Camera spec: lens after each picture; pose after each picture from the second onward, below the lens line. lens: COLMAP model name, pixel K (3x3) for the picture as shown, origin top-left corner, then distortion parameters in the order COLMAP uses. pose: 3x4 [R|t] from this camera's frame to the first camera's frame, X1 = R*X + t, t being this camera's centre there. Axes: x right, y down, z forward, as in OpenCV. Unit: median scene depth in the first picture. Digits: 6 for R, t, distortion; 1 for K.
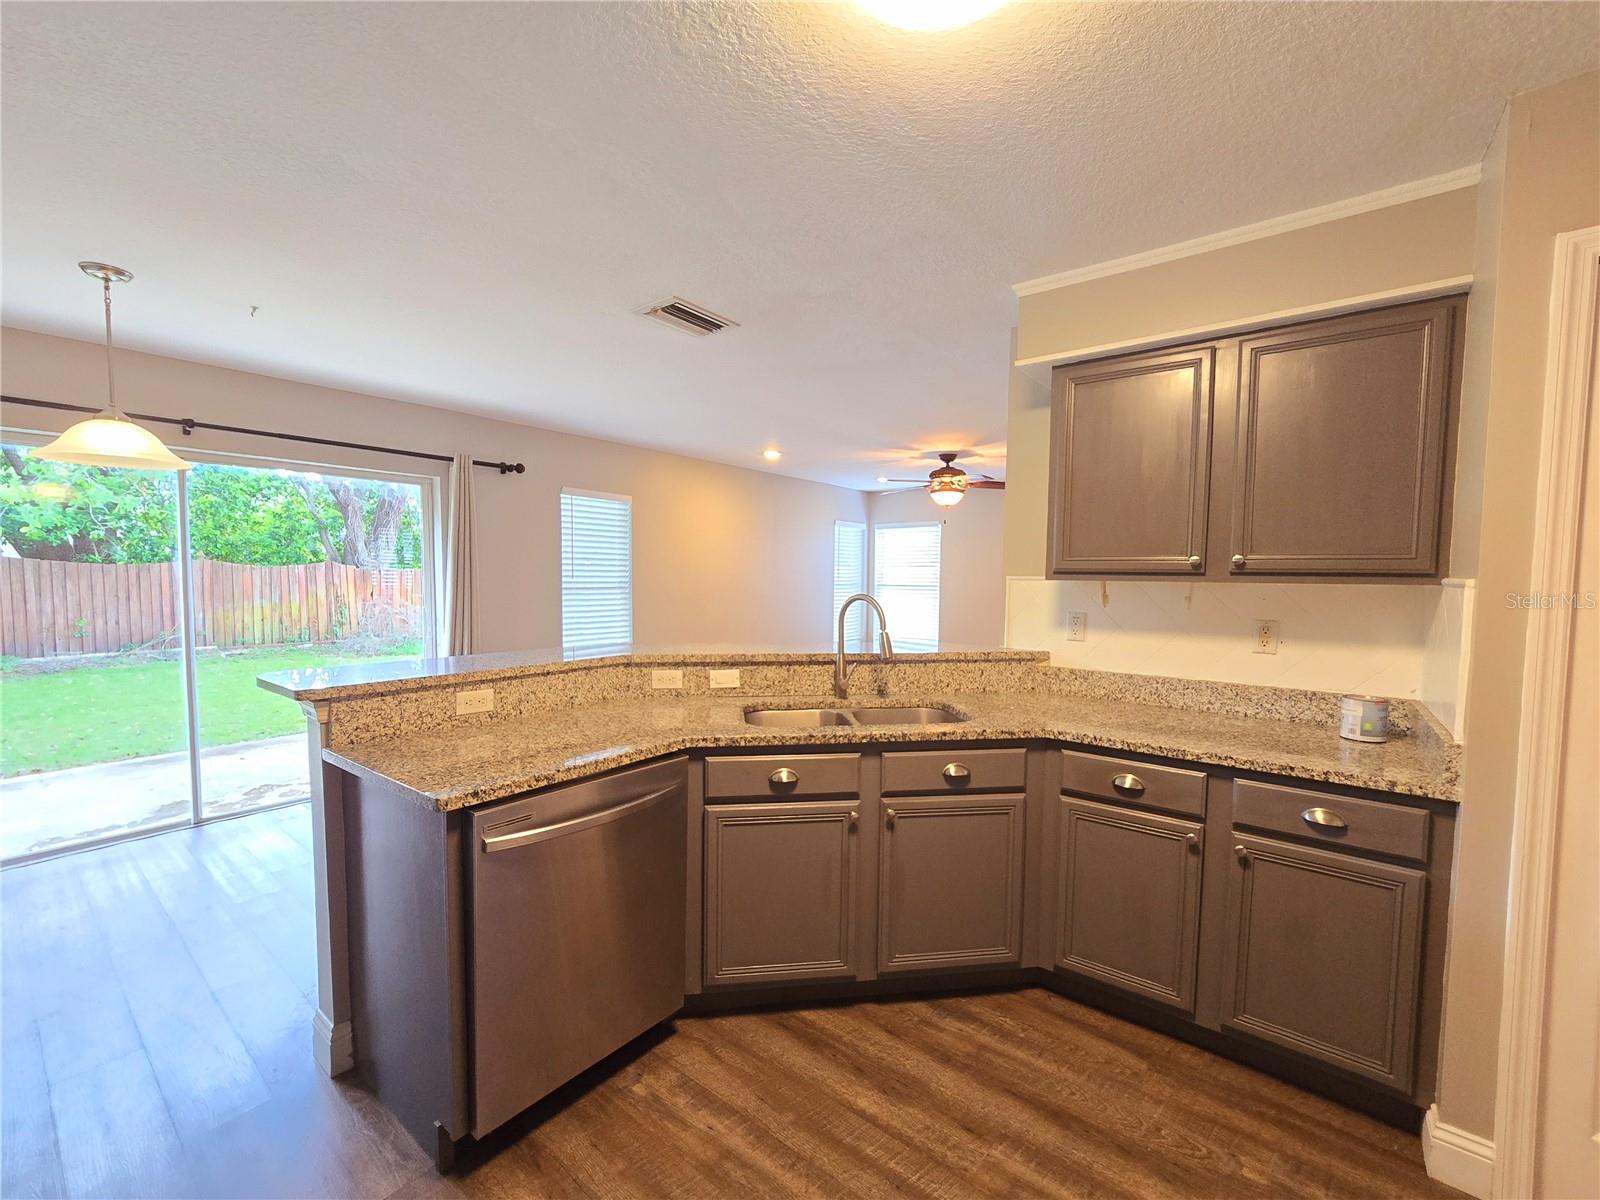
lens RADIAL K [[657.9, 0, 807.9], [0, 657.9, 610.8], [0, 0, 1]] dist [-0.002837, 0.001101]
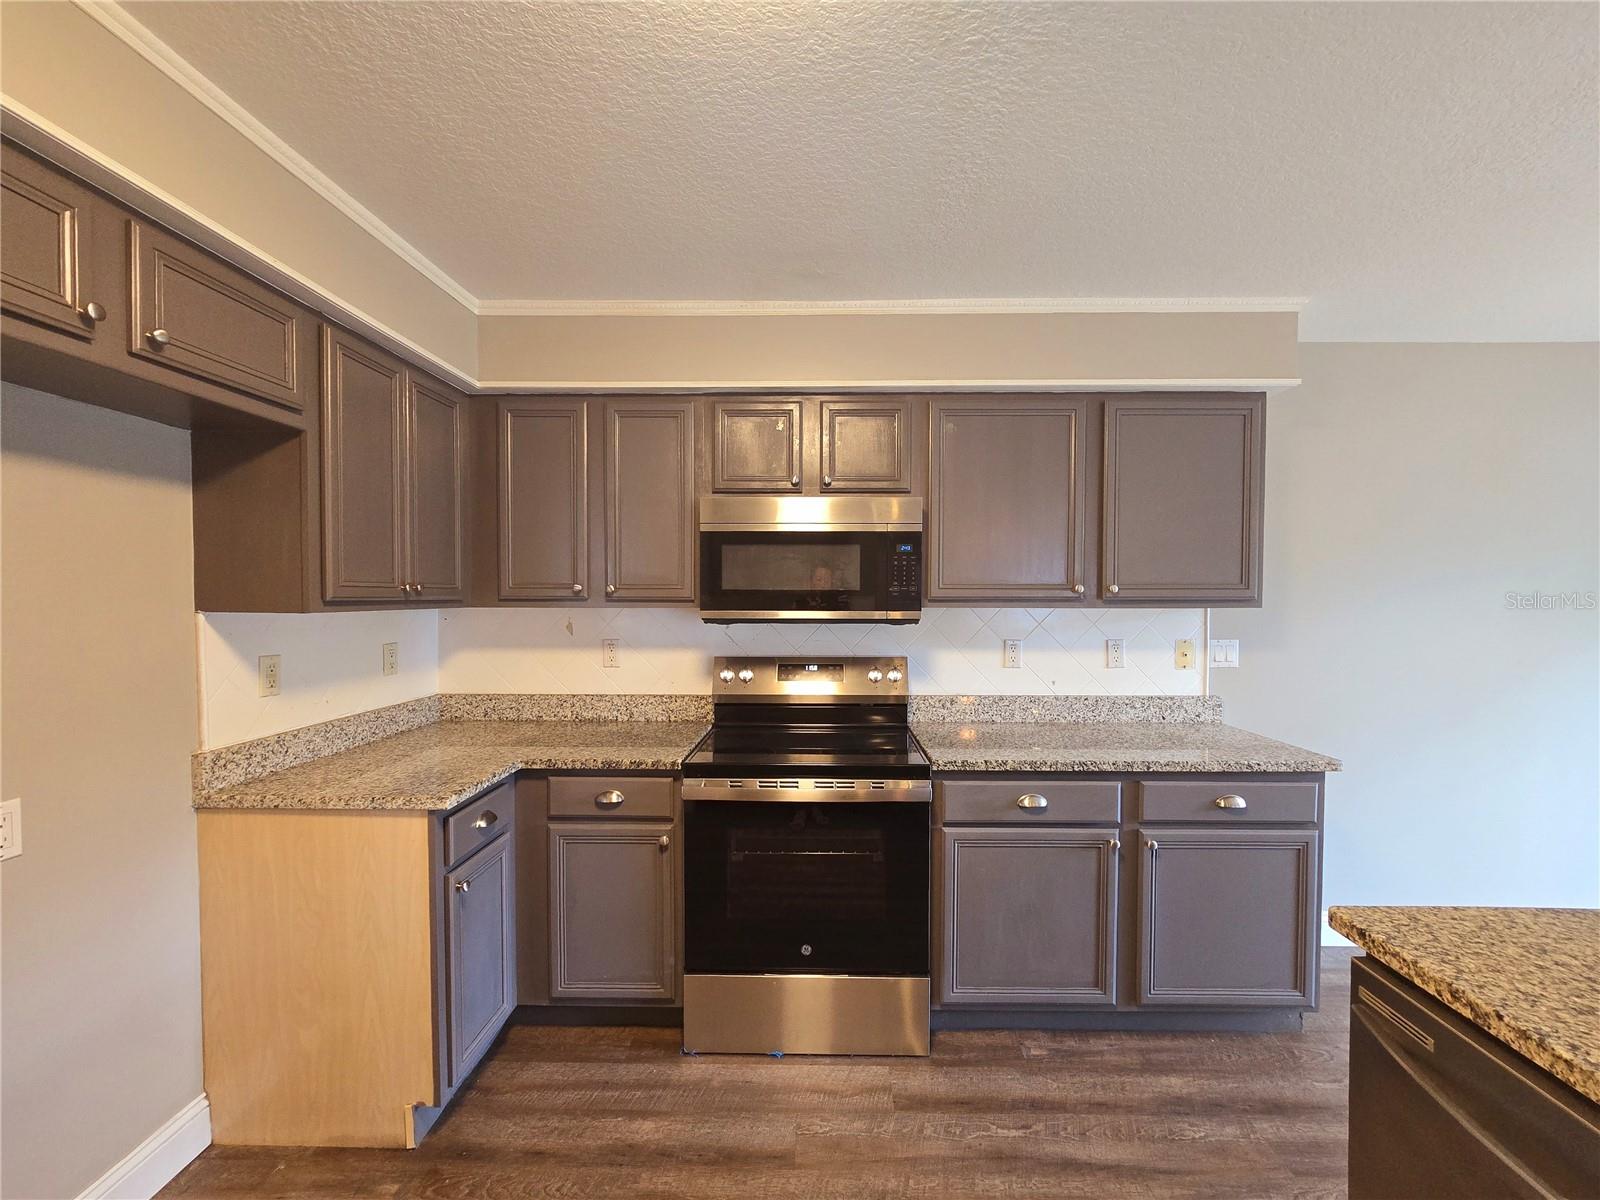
lens RADIAL K [[657.9, 0, 814.1], [0, 657.9, 611.9], [0, 0, 1]] dist [-0.002837, 0.001101]
pose [[-0.799708, 0.003171, -0.600381, 0.217630], [-0.047450, 0.996524, 0.068466, -0.047955], [0.598511, 0.083240, -0.796778, 0.669235]]
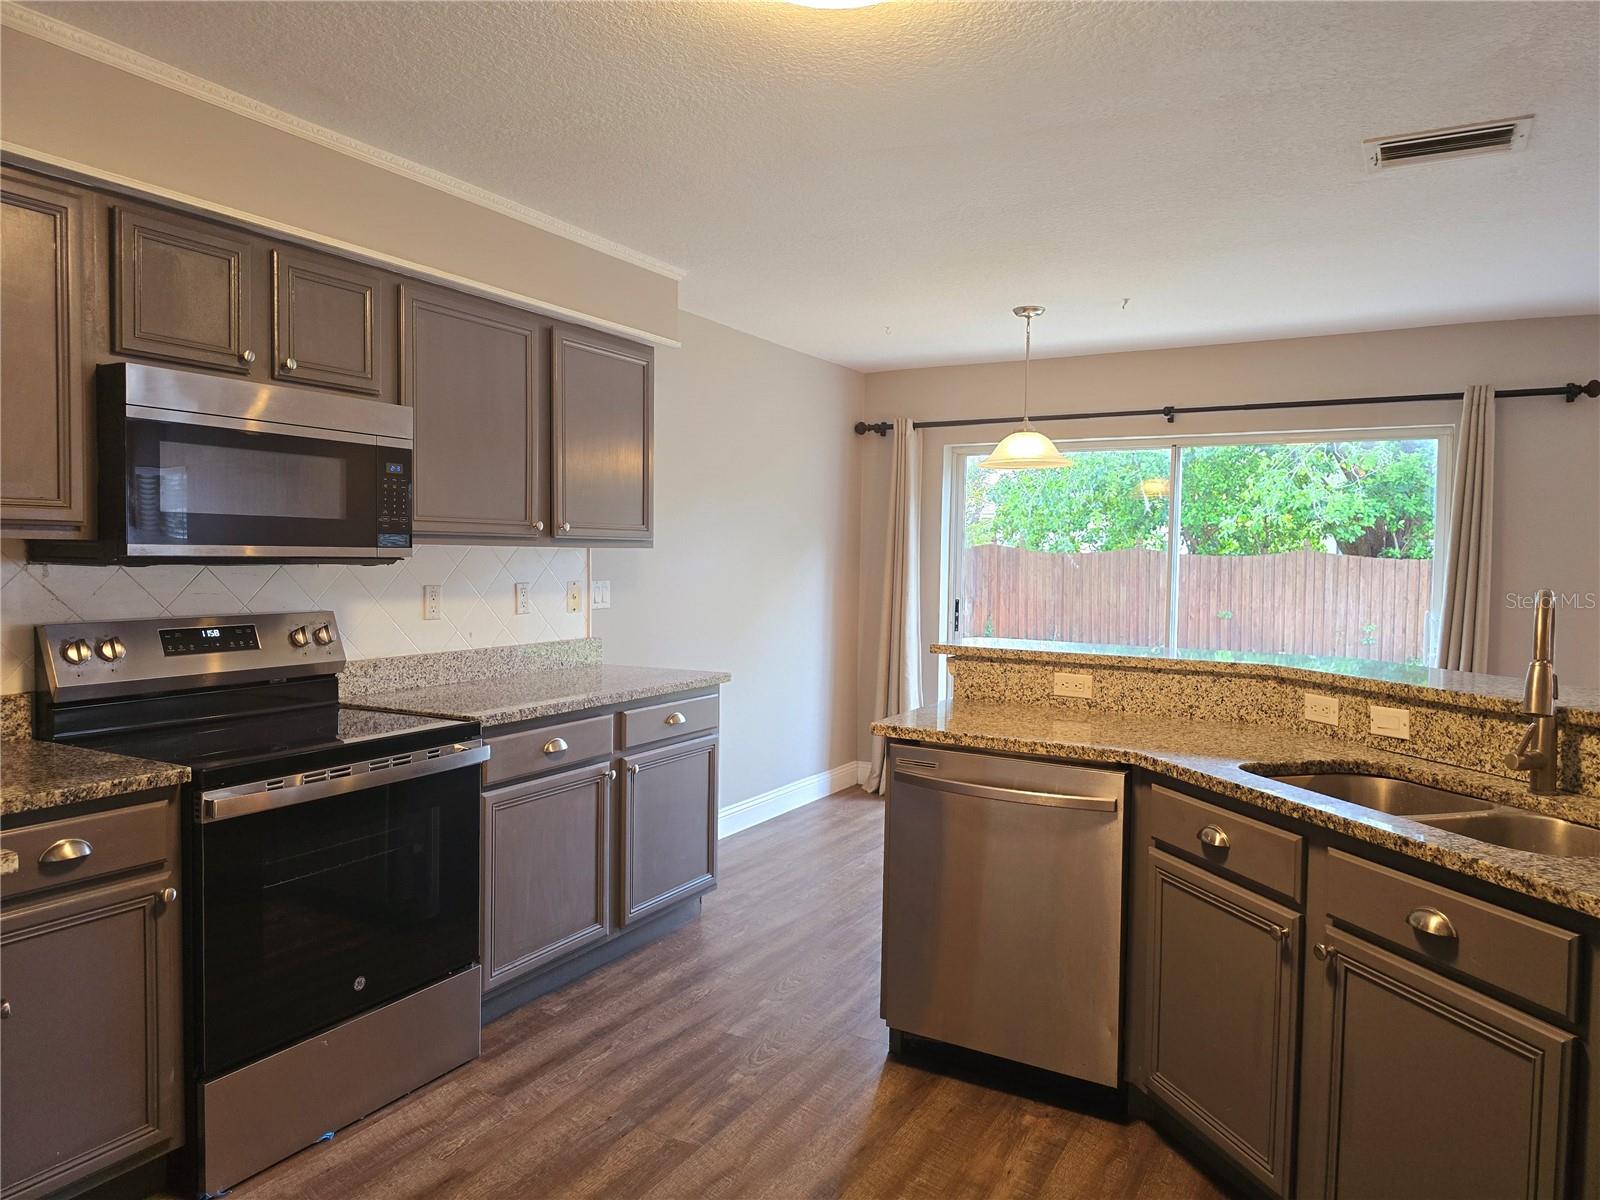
lens RADIAL K [[1079.3, 0, 809.4], [0, 1079.3, 584.1], [0, 0, 1]] dist [0.027621, -0.010906]
pose [[0.151178, 0.019273, -0.988319, 0.808344], [-0.071111, 0.997432, 0.008573, 0.003709], [0.985945, 0.068984, 0.152161, 0.298958]]
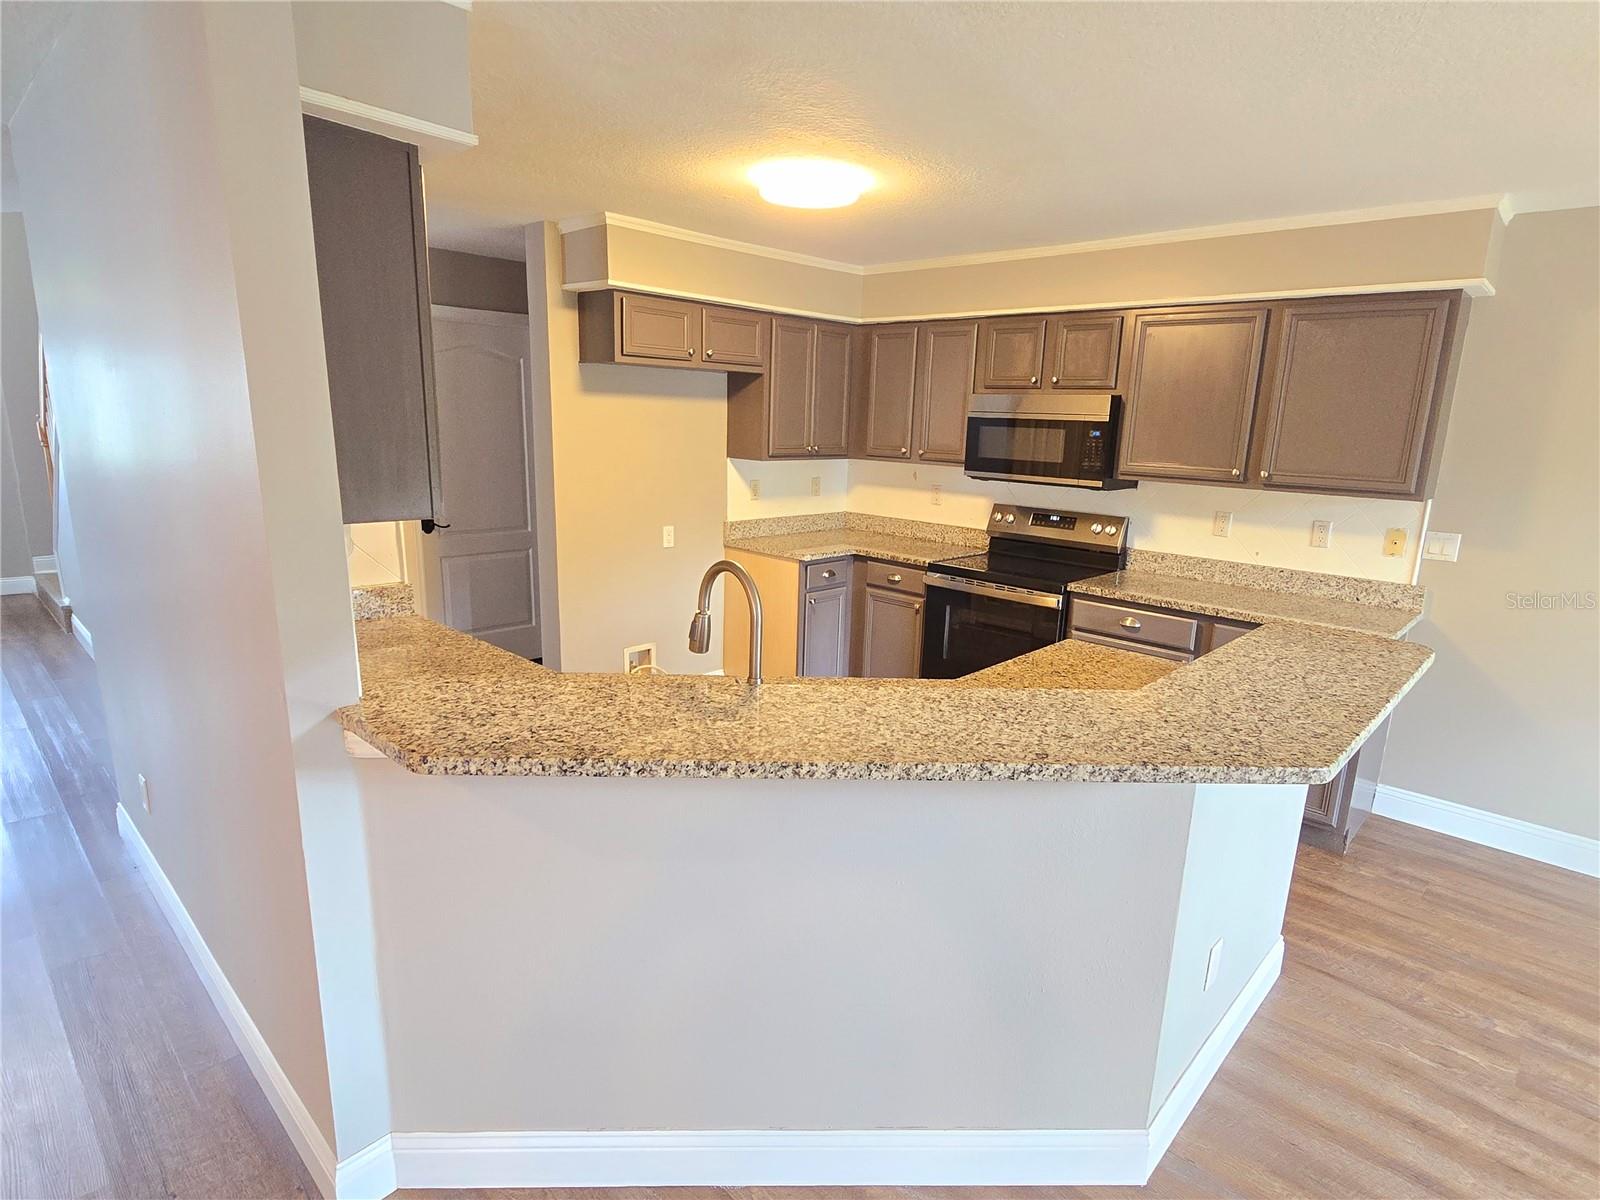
lens RADIAL K [[864.2, 0, 806.4], [0, 864.2, 612.4], [0, 0, 1]] dist [-0.001932, -0.000882]
pose [[-0.993629, -0.063436, 0.093156, -0.057599], [-0.034405, 0.957829, 0.285273, -0.197364], [-0.107324, 0.280250, -0.953908, 1.677714]]
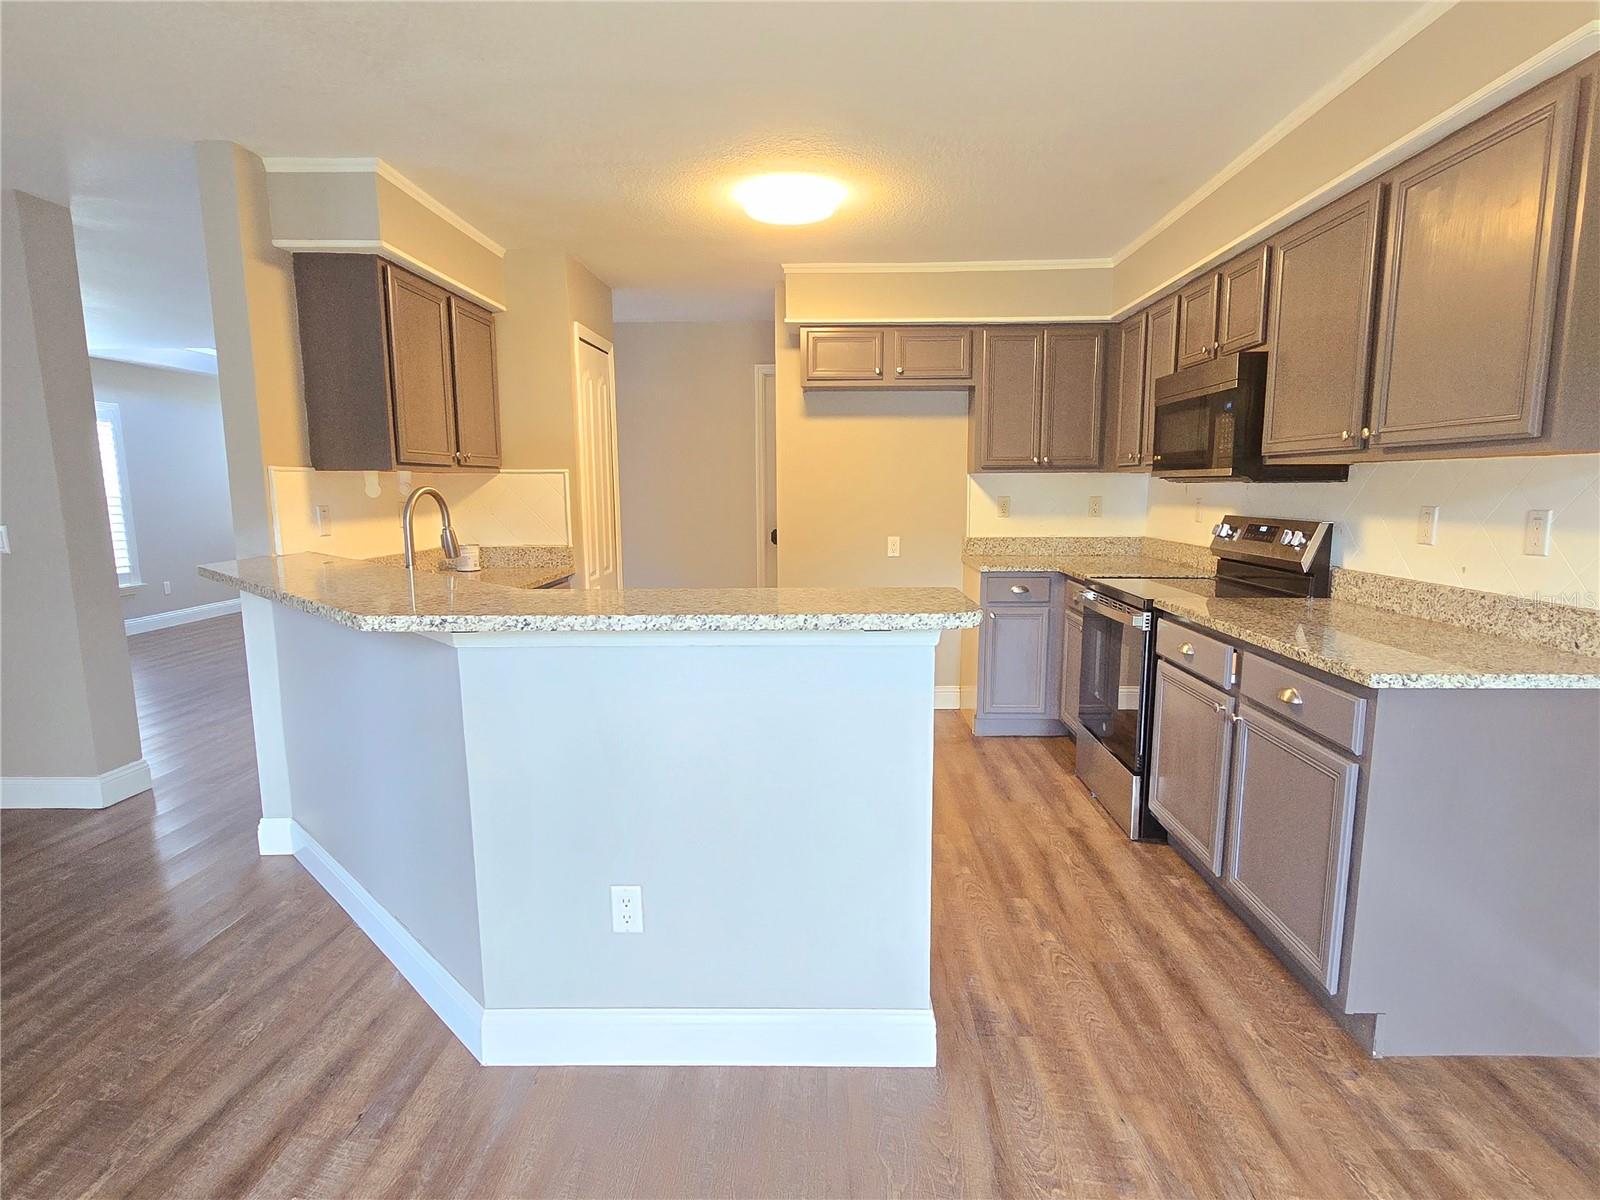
lens RADIAL K [[864.2, 0, 808.7], [0, 864.2, 612.3], [0, 0, 1]] dist [-0.001932, -0.000882]
pose [[-0.590803, -0.124962, 0.797080, -1.054333], [0.049030, 0.980546, 0.190066, -0.054087], [-0.805325, 0.151372, -0.573183, 1.217300]]
